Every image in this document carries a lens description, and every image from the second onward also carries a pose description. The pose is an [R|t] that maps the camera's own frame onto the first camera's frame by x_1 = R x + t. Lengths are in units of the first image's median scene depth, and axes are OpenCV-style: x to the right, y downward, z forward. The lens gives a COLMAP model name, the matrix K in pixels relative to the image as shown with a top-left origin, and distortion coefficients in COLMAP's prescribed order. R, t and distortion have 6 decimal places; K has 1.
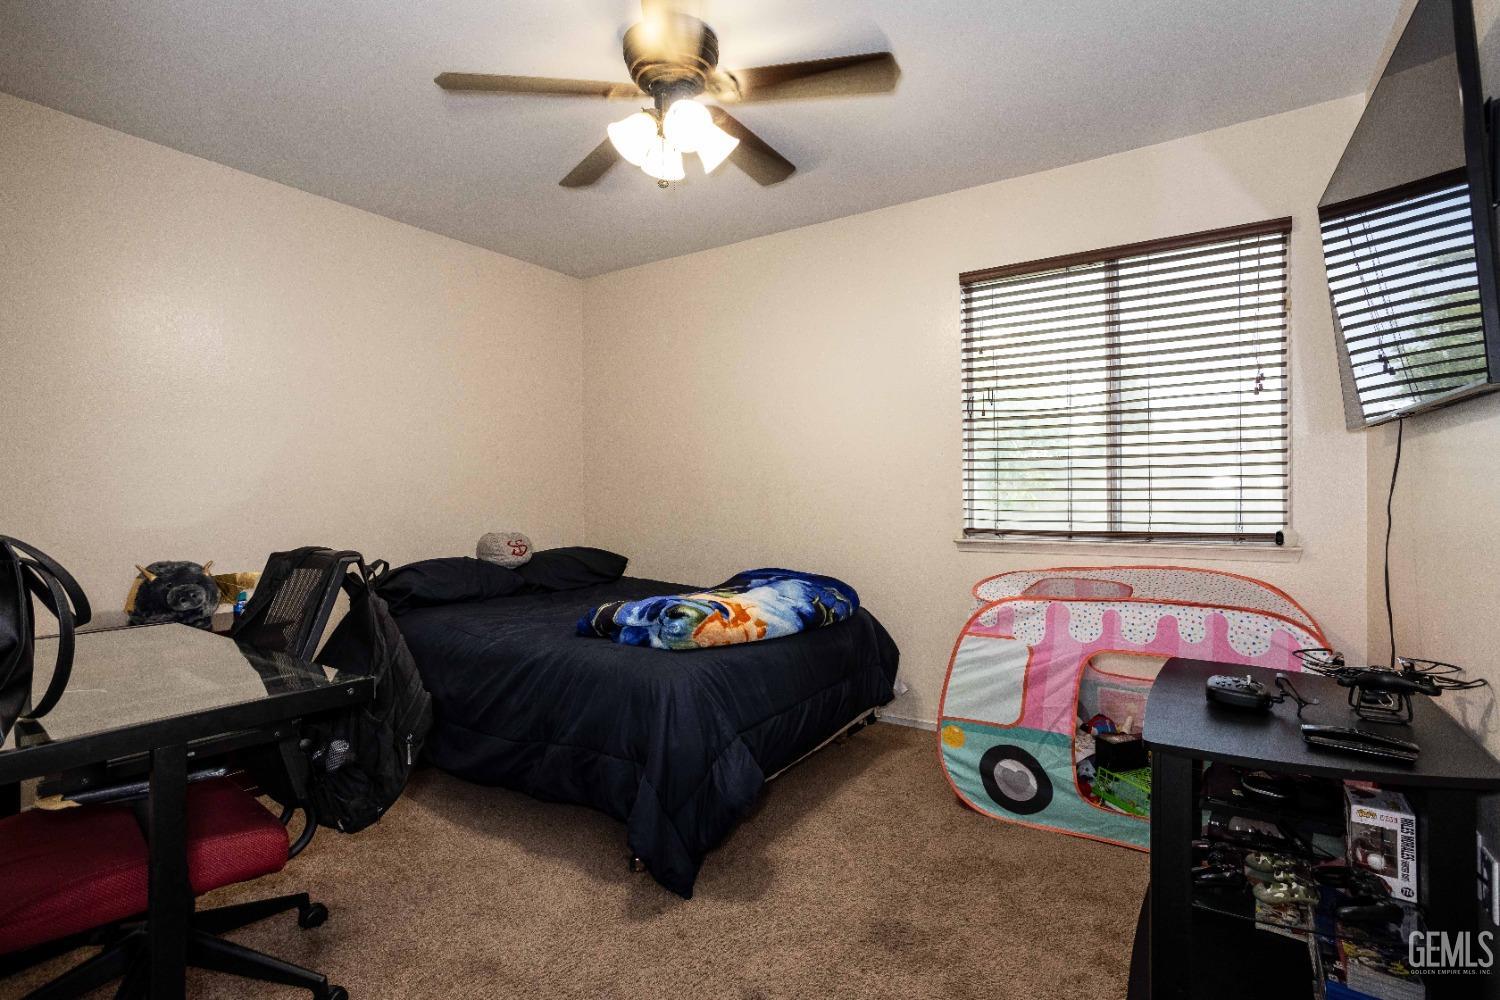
lens RADIAL K [[729.4, 0, 755.2], [0, 729.4, 494.0], [0, 0, 1]] dist [-0.031664, 0.018417]
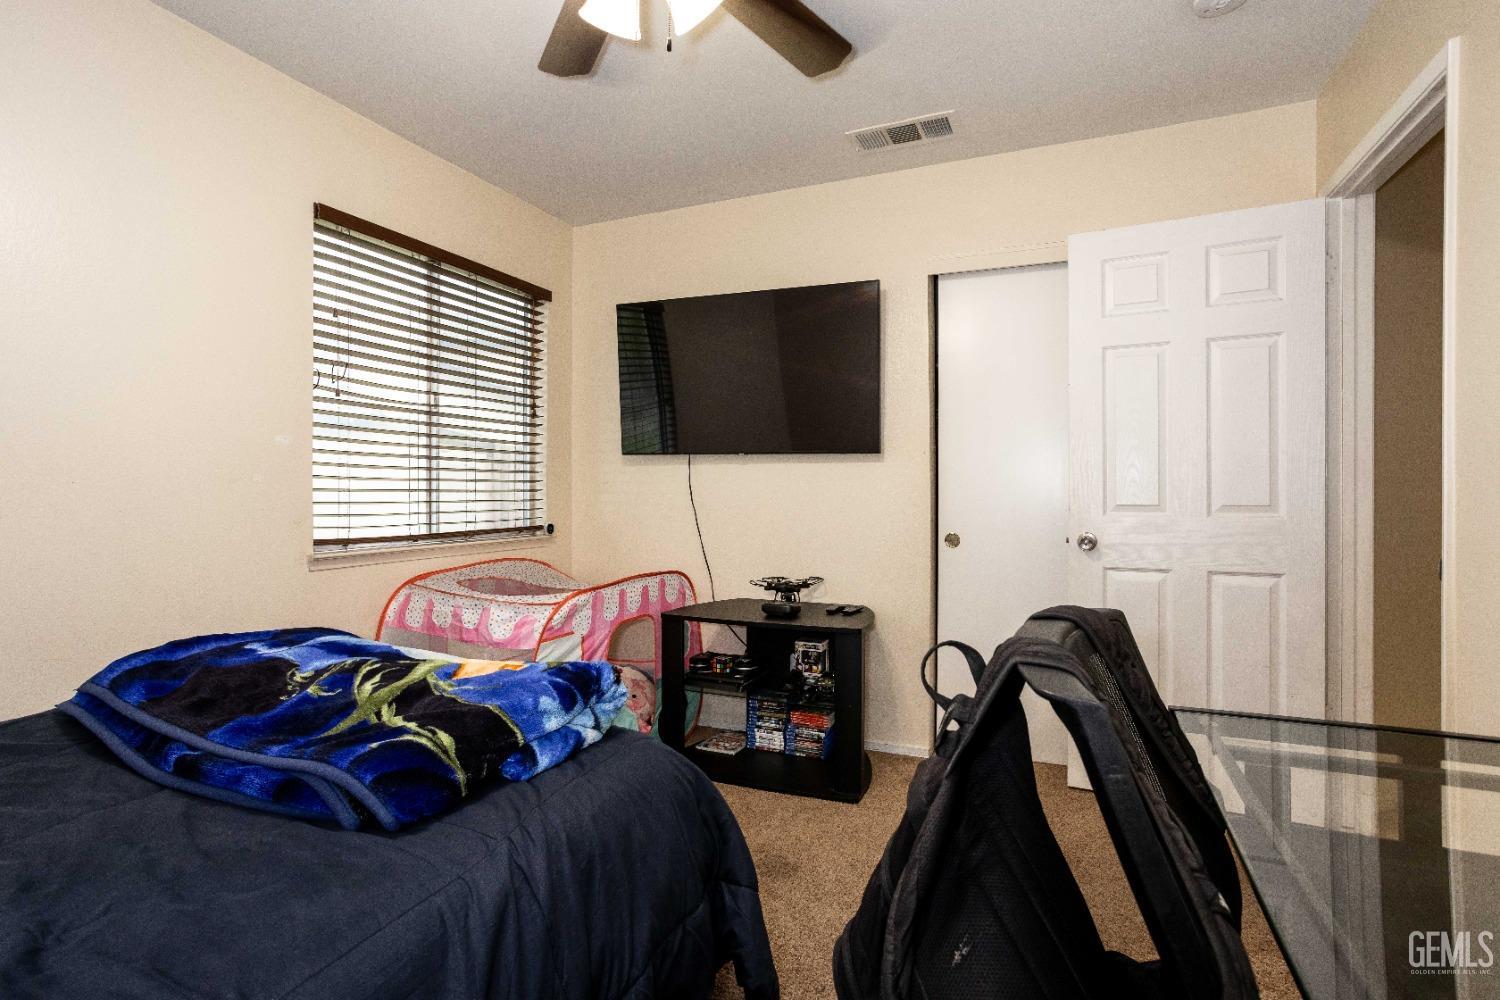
lens RADIAL K [[729.4, 0, 756.0], [0, 729.4, 502.1], [0, 0, 1]] dist [-0.031664, 0.018417]
pose [[-0.187831, -0.003170, 0.982196, -0.587258], [0.004884, 0.999979, 0.004161, 0.007253], [-0.982189, 0.005579, -0.187812, 0.771041]]
